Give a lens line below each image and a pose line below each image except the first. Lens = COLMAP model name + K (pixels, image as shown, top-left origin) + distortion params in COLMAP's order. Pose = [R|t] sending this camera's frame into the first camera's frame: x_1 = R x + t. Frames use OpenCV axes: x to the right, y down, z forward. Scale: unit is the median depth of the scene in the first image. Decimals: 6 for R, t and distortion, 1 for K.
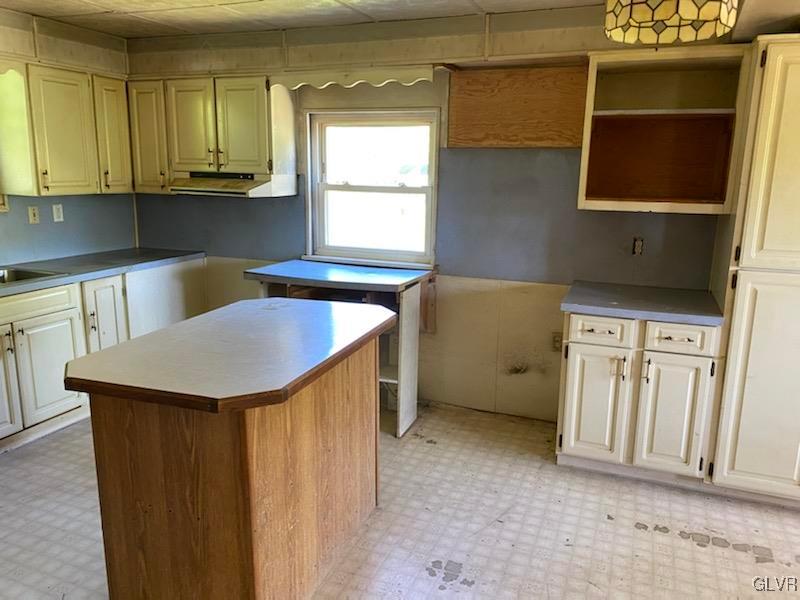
lens RADIAL K [[628.5, 0, 397.9], [0, 628.5, 293.1], [0, 0, 1]] dist [0.039706, -0.033291]
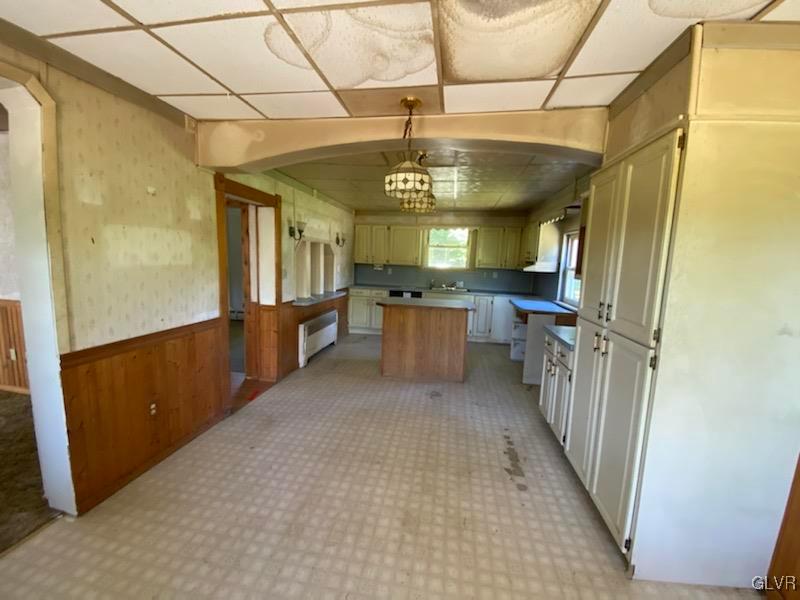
lens RADIAL K [[326.2, 0, 395.5], [0, 326.2, 300.7], [0, 0, 1]] dist [0.000398, -0.000015]
pose [[0.203965, 0.127999, -0.970574, 1.221629], [-0.240619, 0.967558, 0.077035, -0.026110], [0.948947, 0.217826, 0.228147, 0.367257]]
